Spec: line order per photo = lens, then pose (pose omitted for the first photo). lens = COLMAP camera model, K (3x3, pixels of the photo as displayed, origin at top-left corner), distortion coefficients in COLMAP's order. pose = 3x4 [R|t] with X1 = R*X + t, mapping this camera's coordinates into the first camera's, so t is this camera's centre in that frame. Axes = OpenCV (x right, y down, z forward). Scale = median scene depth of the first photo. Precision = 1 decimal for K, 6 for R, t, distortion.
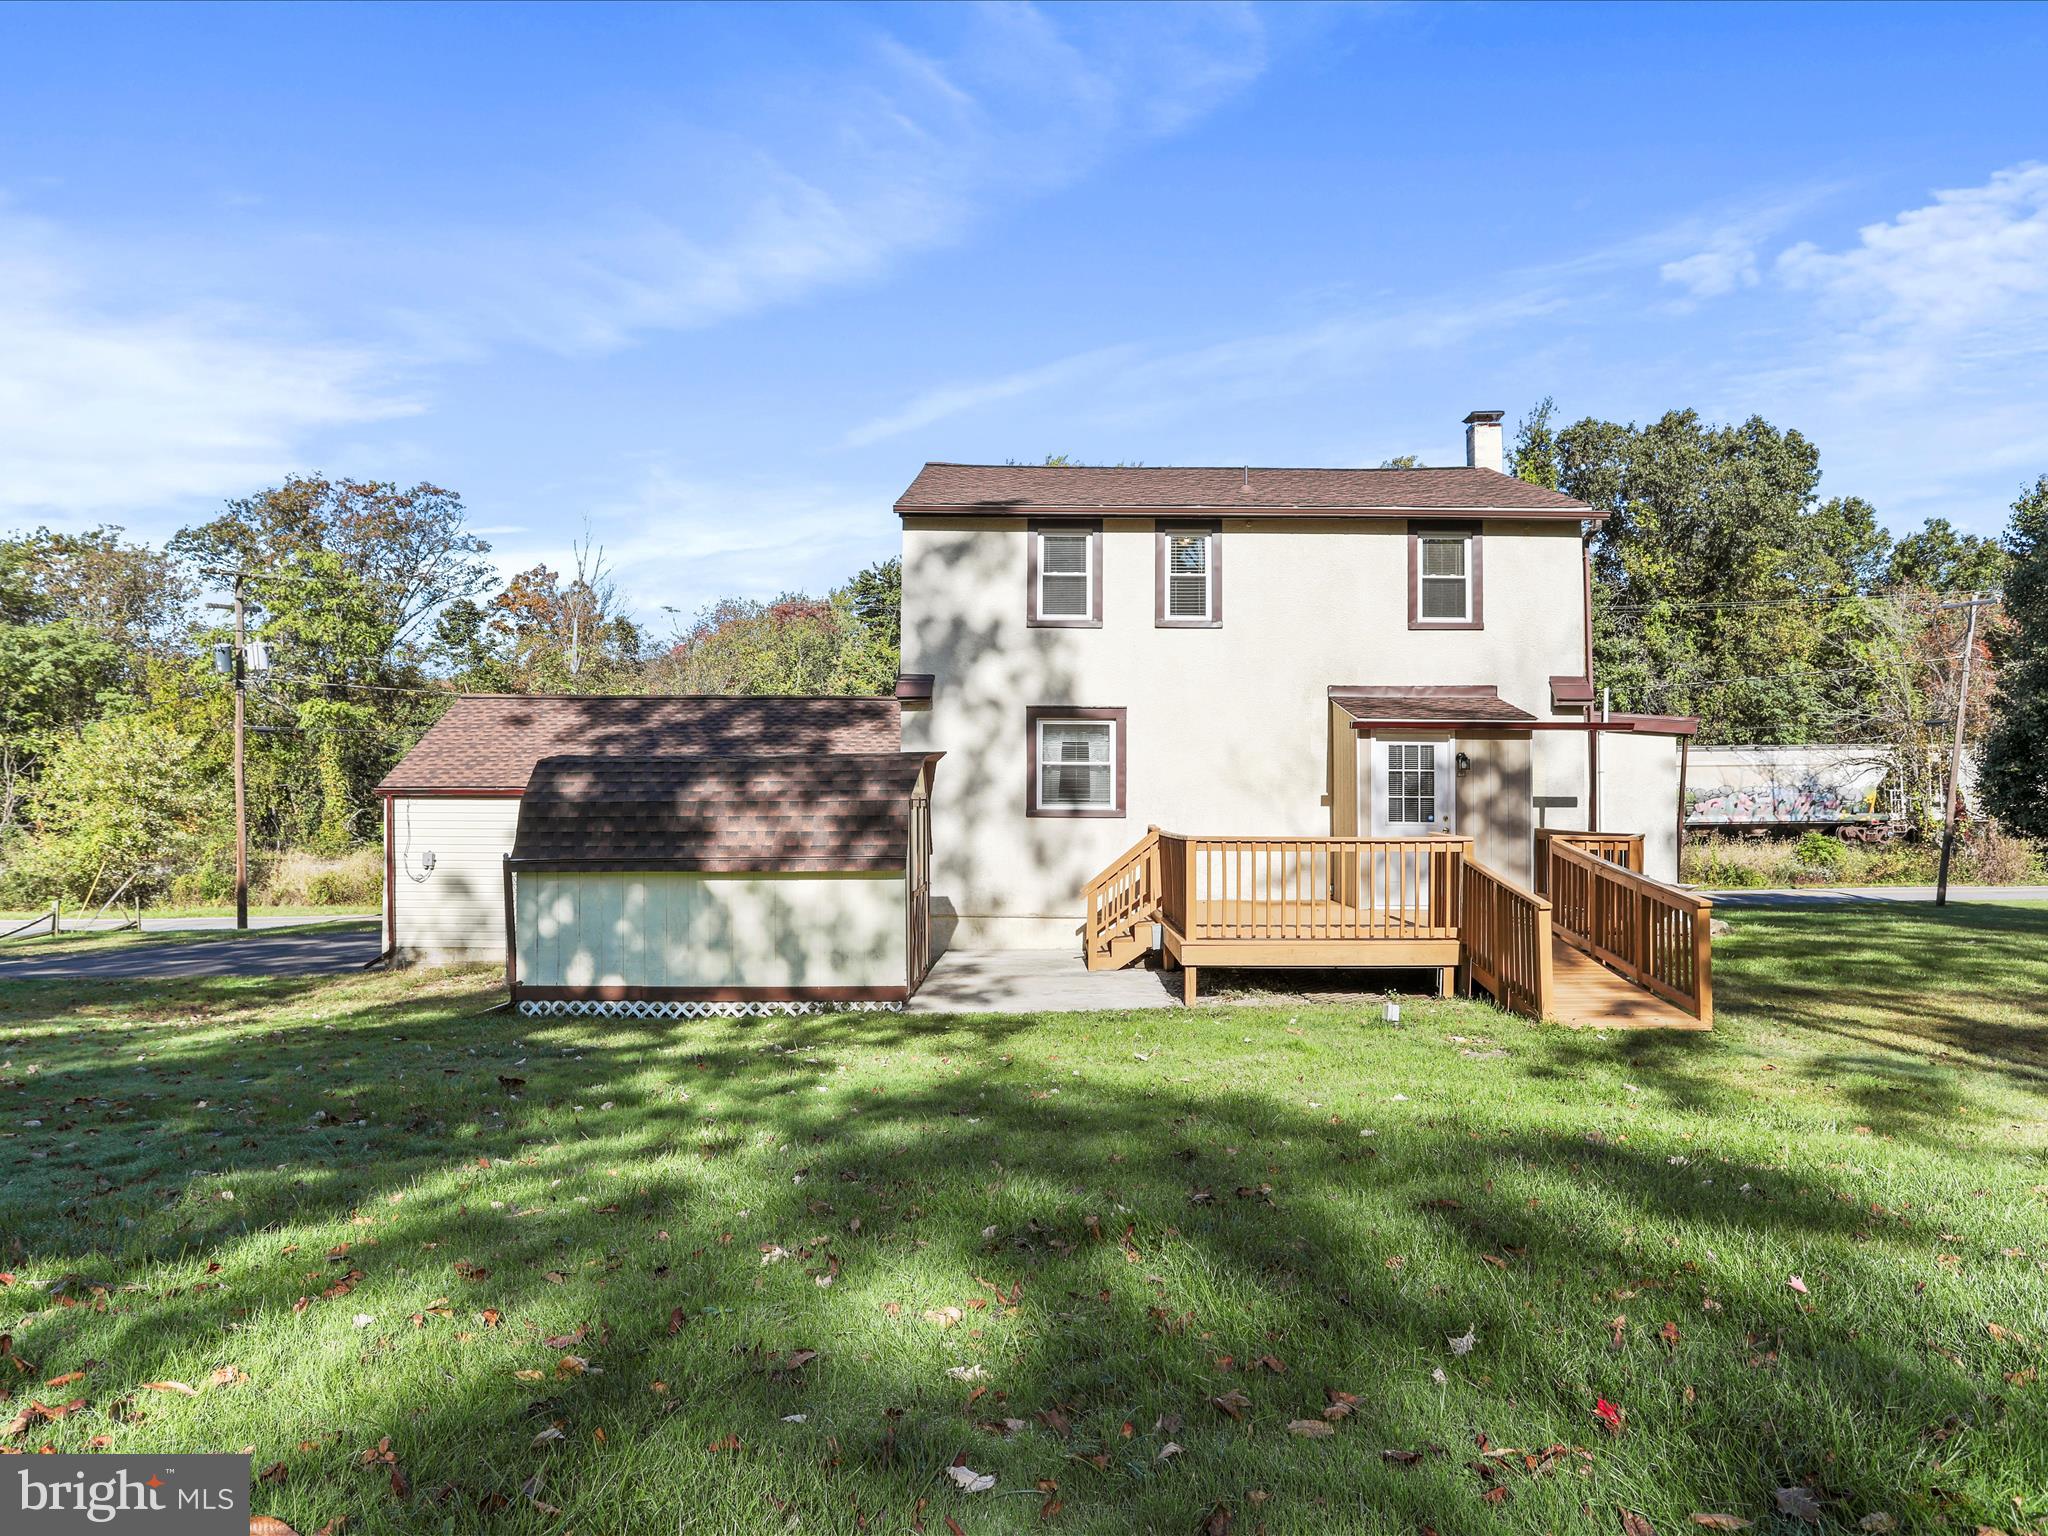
lens RADIAL K [[1115.5, 0, 1014.4], [0, 1115.5, 757.2], [0, 0, 1]] dist [-0.044774, 0.021189]
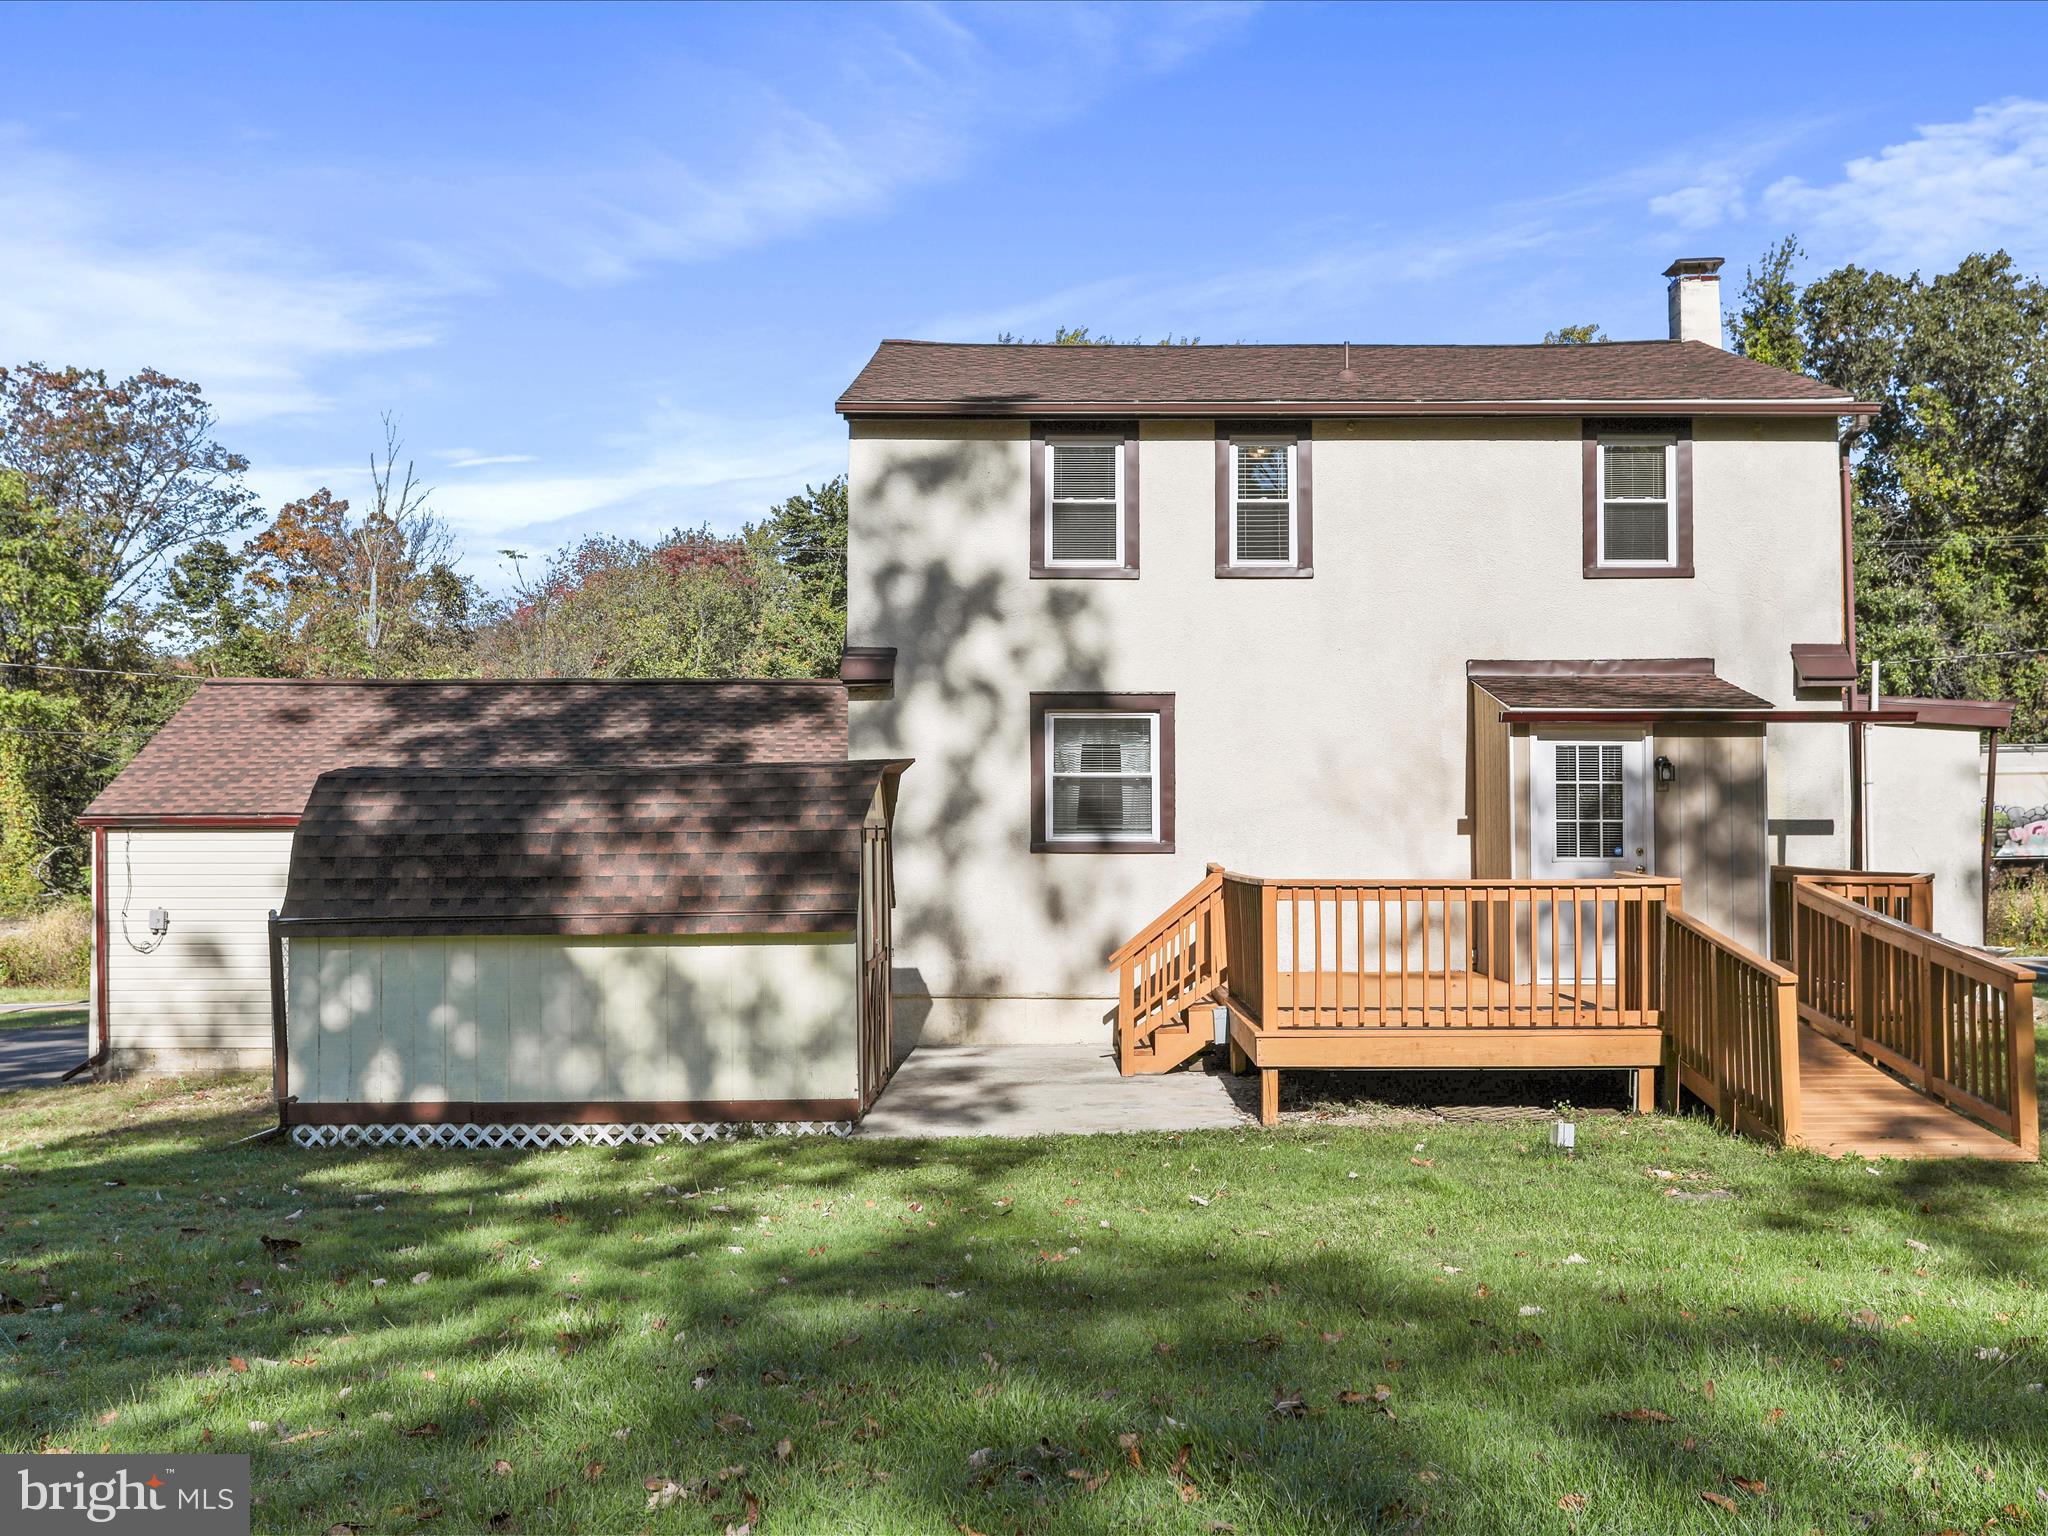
lens RADIAL K [[1115.5, 0, 1014.4], [0, 1115.5, 757.2], [0, 0, 1]] dist [-0.044774, 0.021189]
pose [[0.999968, -0.005222, -0.006062, 0.005209], [0.005168, 0.999947, -0.008954, 0.000537], [0.006108, 0.008922, 0.999942, 0.315791]]
